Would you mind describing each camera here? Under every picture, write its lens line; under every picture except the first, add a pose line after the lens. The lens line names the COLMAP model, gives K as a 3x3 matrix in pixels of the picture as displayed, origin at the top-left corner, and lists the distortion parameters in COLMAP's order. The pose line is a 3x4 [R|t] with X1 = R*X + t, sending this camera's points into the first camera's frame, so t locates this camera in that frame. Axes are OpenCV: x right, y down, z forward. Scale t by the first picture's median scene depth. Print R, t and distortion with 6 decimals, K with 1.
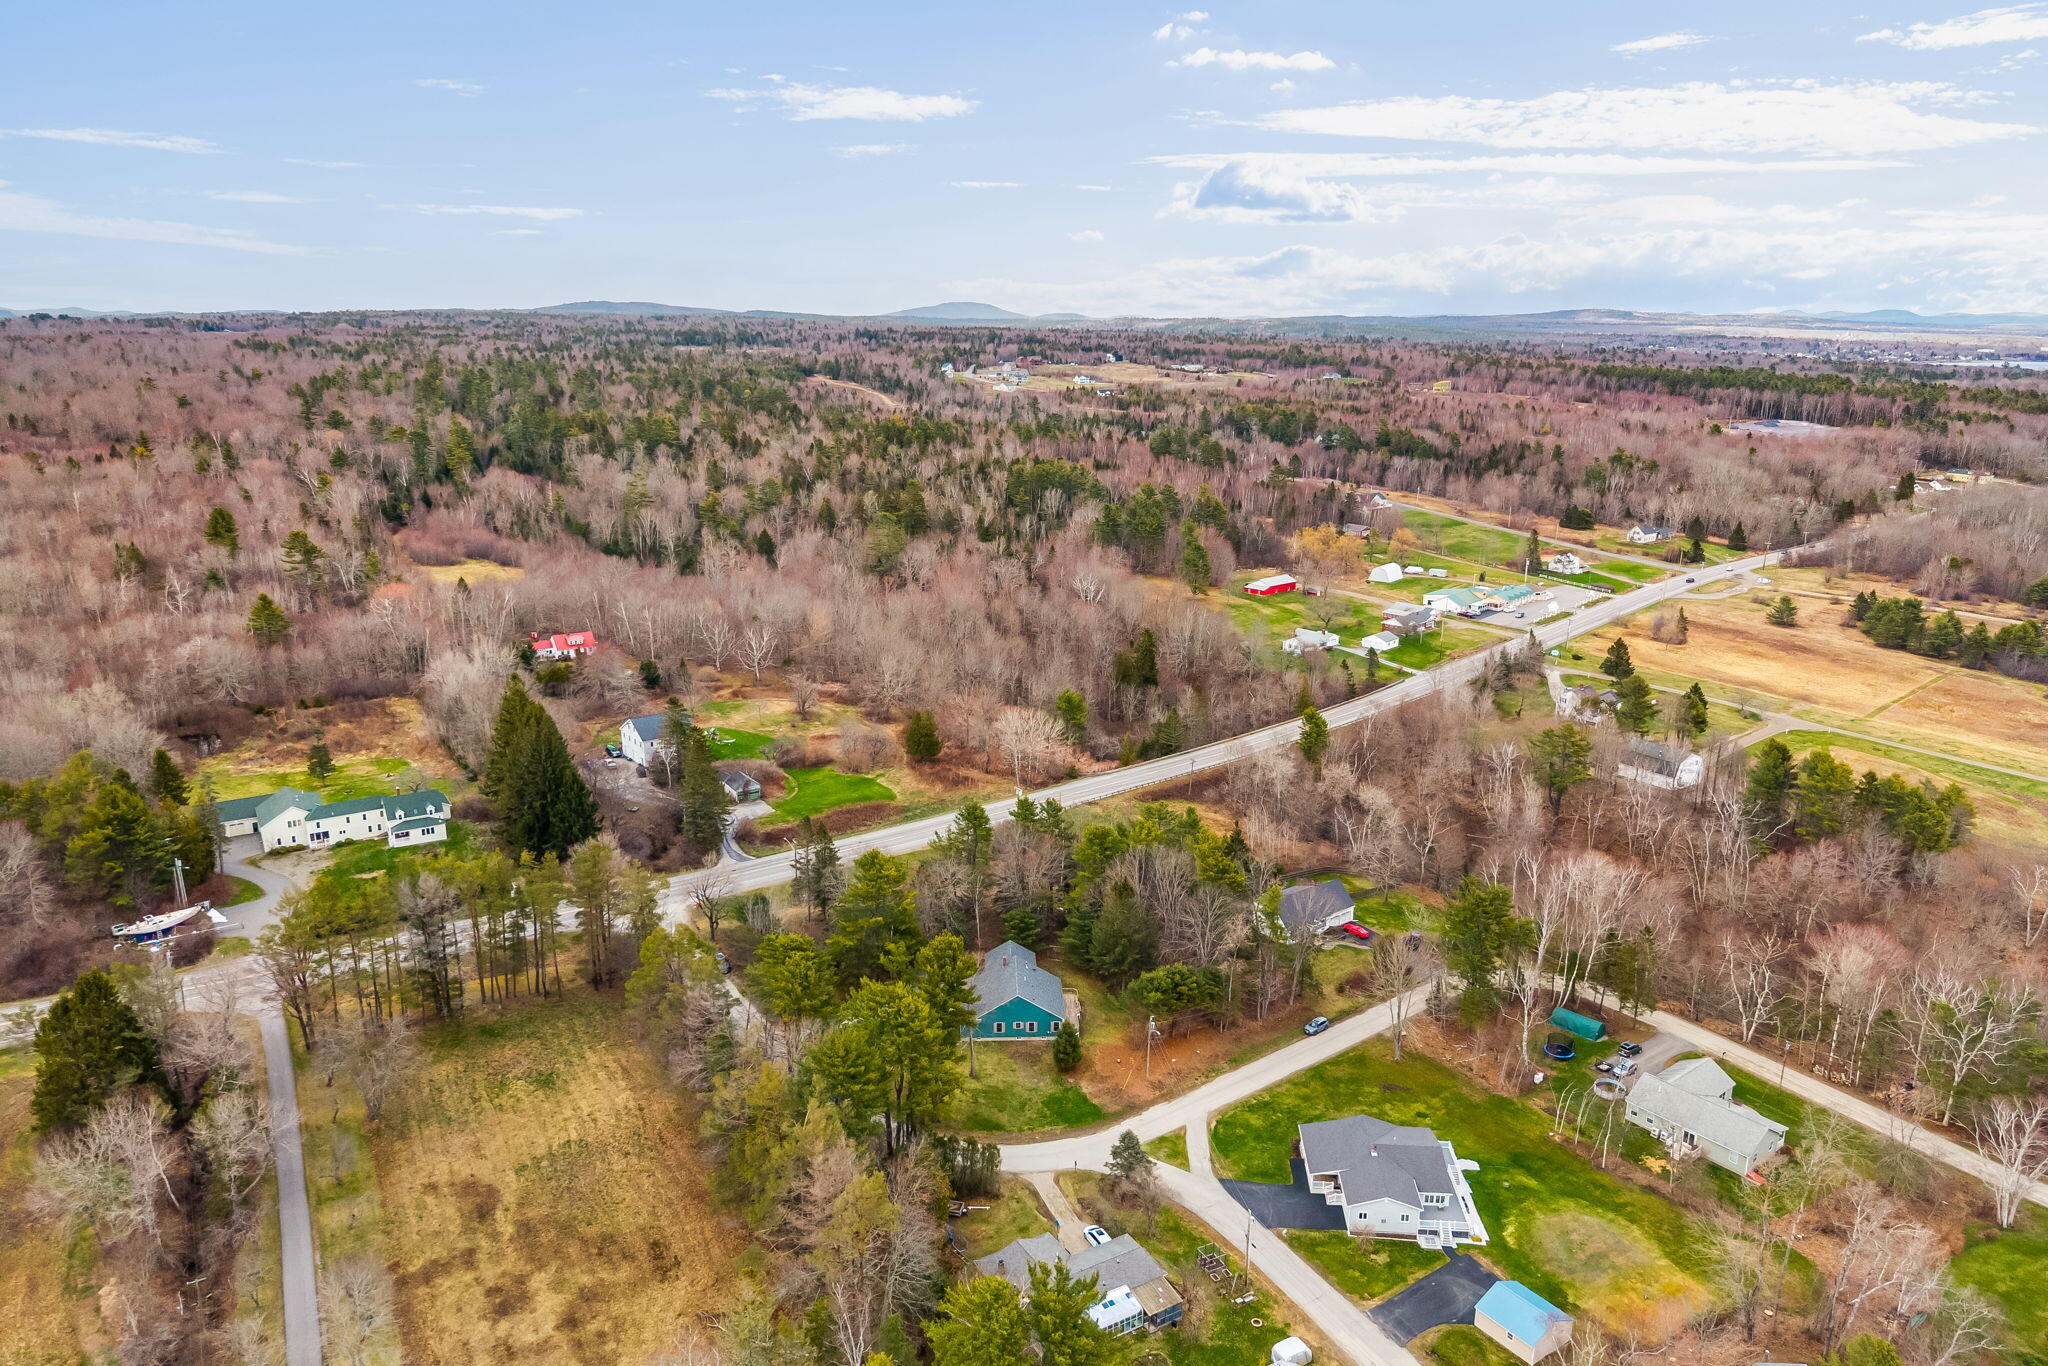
lens RADIAL K [[1373.2, 0, 1015.6], [0, 1373.2, 680.0], [0, 0, 1]] dist [0.001623, -0.003169]
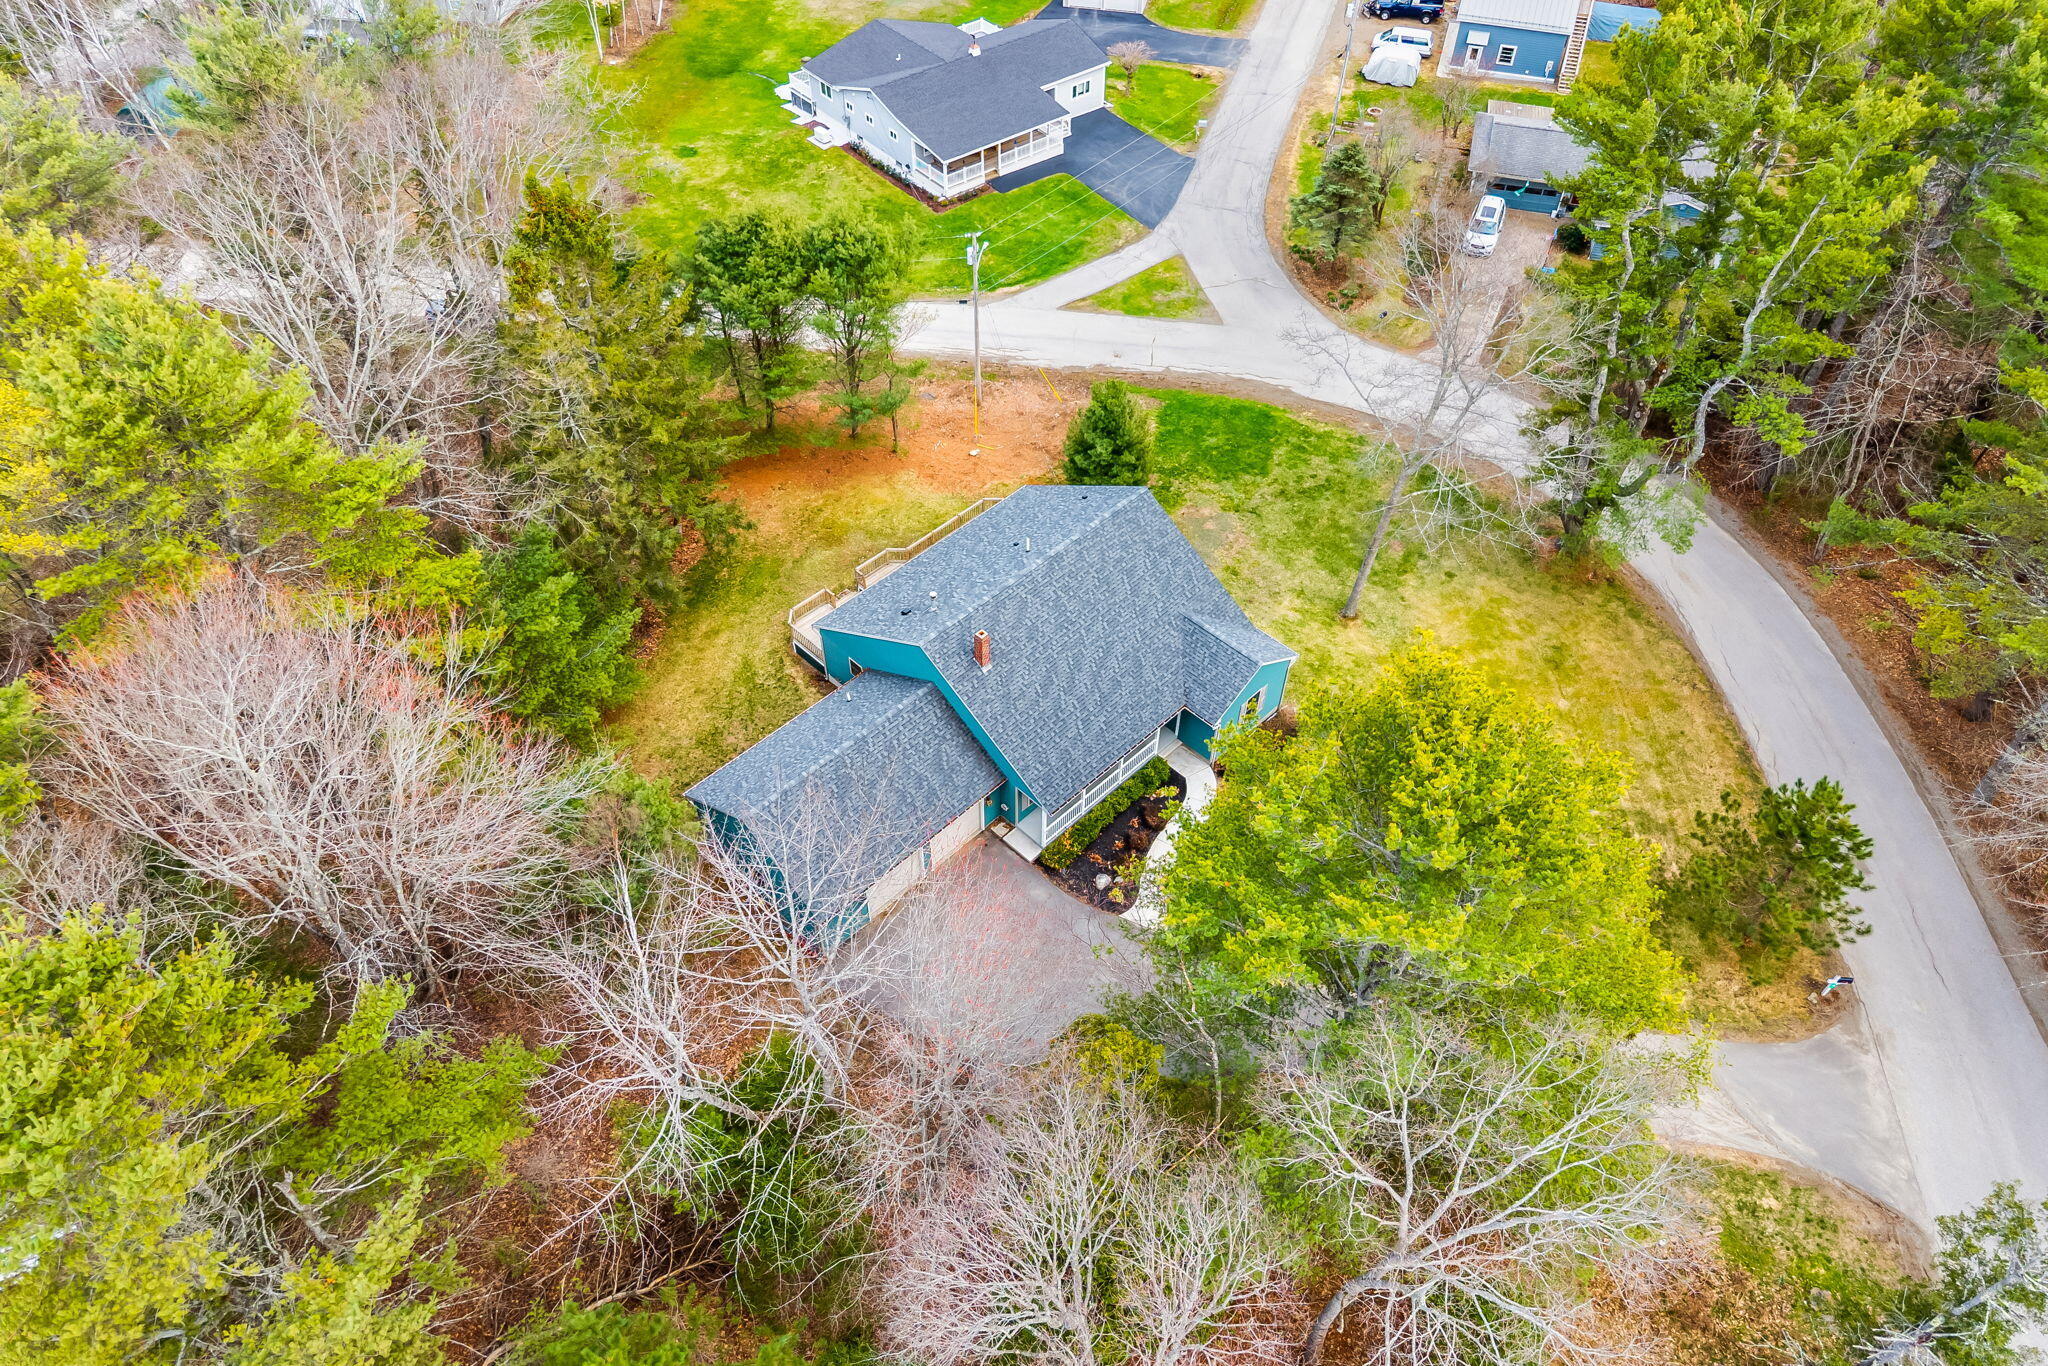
lens RADIAL K [[1373.2, 0, 1015.3], [0, 1373.2, 687.5], [0, 0, 1]] dist [0.001623, -0.003169]
pose [[-0.685175, -0.547560, 0.480326, -0.139972], [0.184925, 0.507067, 0.841835, 0.005845], [-0.704513, 0.665628, -0.246172, 1.119186]]
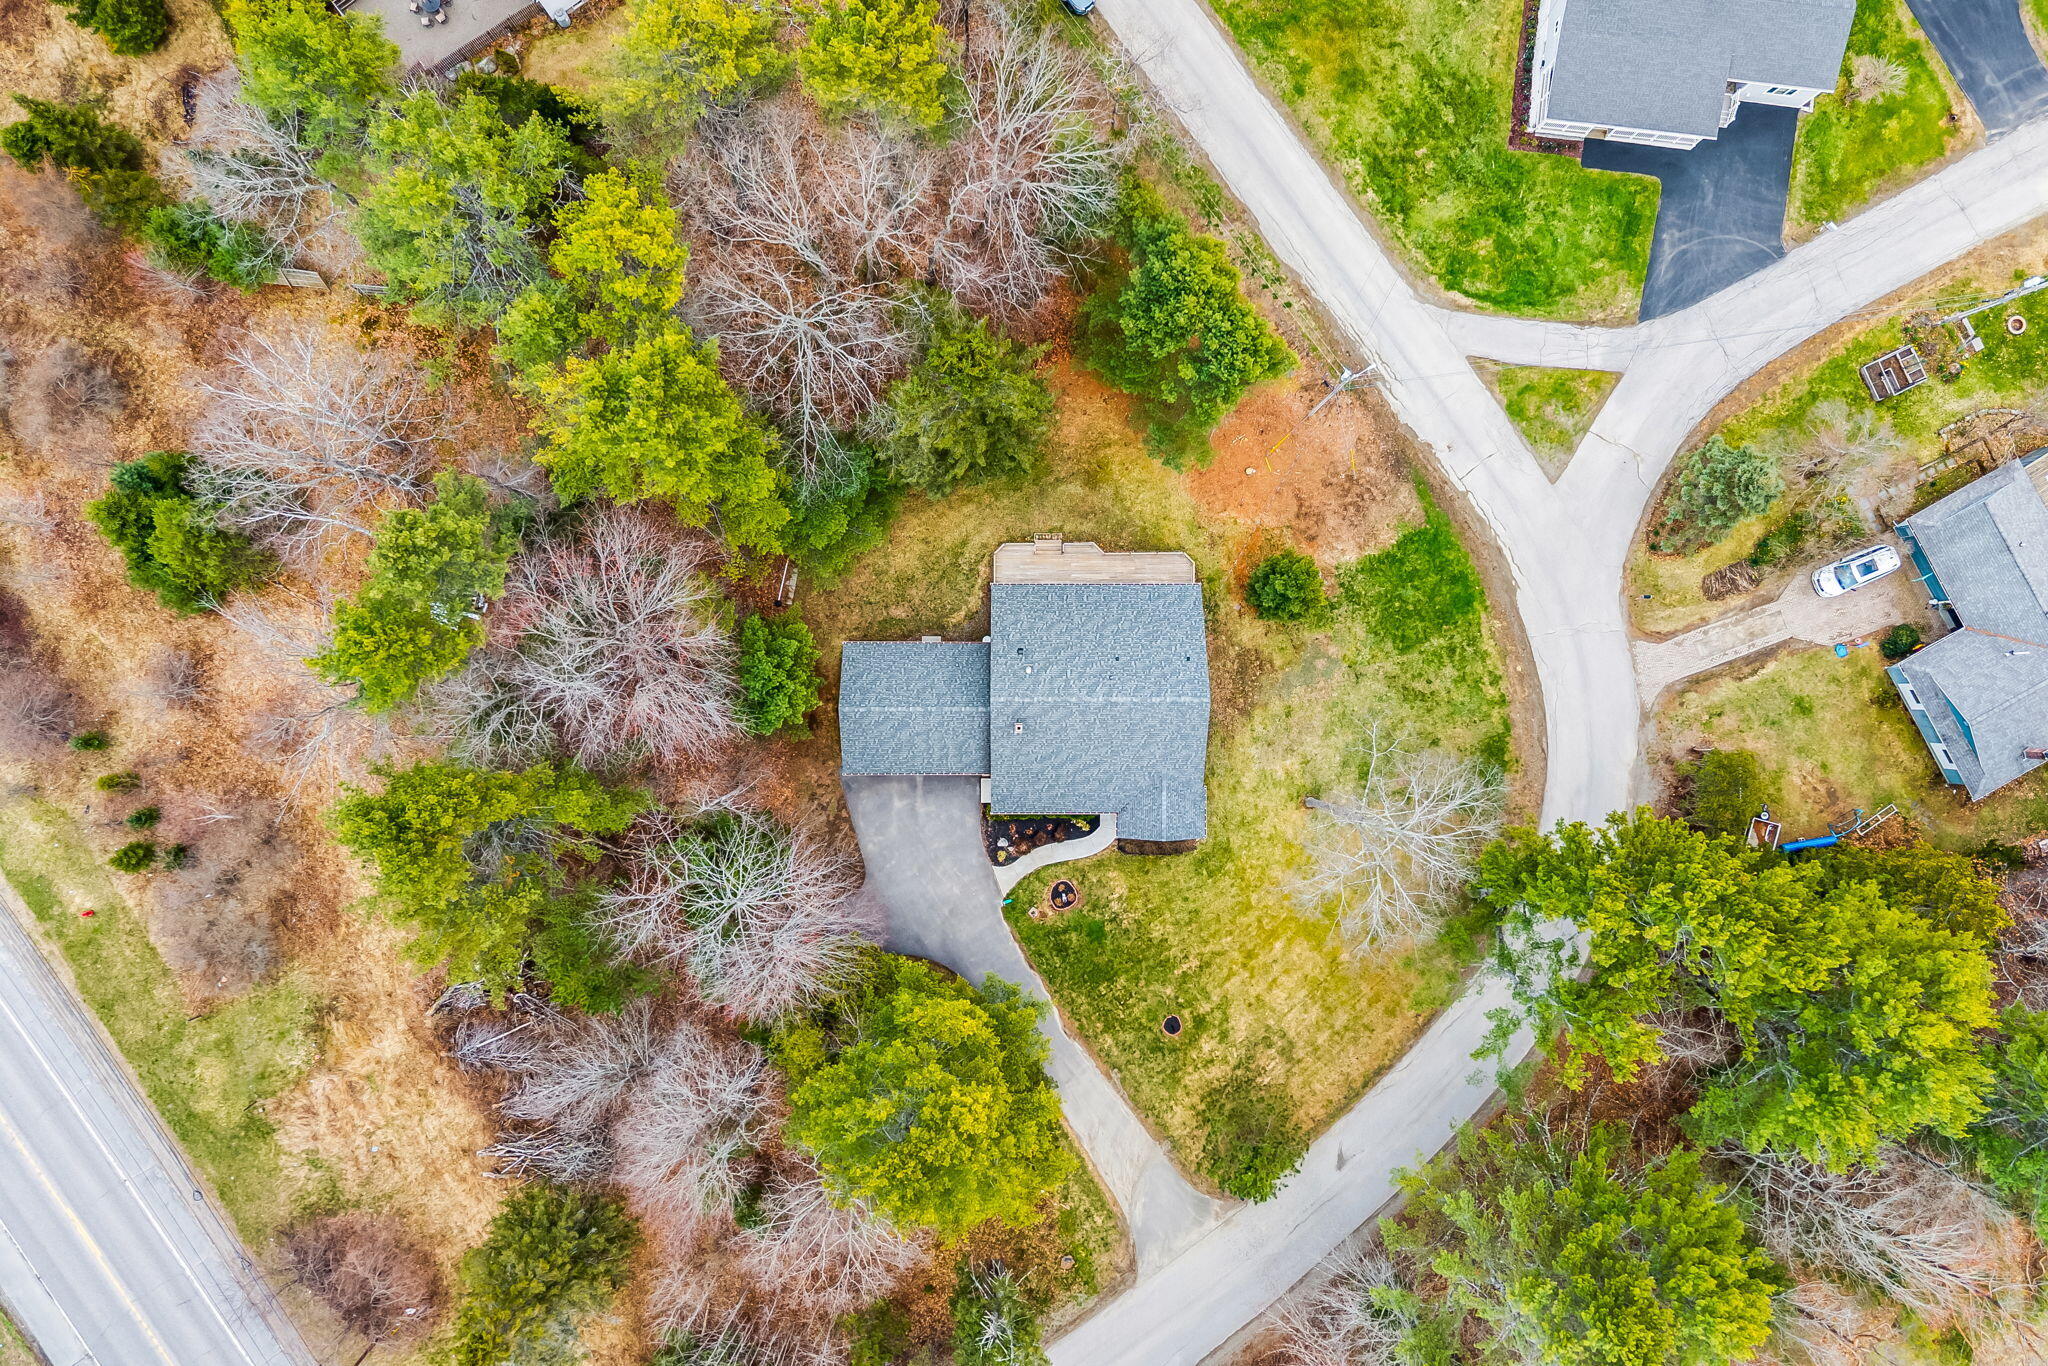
lens RADIAL K [[1373.2, 0, 1024.8], [0, 1373.2, 680.7], [0, 0, 1]] dist [0.001623, -0.003169]
pose [[0.030282, -0.999516, -0.007092, 0.008682], [0.248445, 0.000654, 0.968646, -0.166211], [-0.968172, -0.031094, 0.248345, 0.955408]]
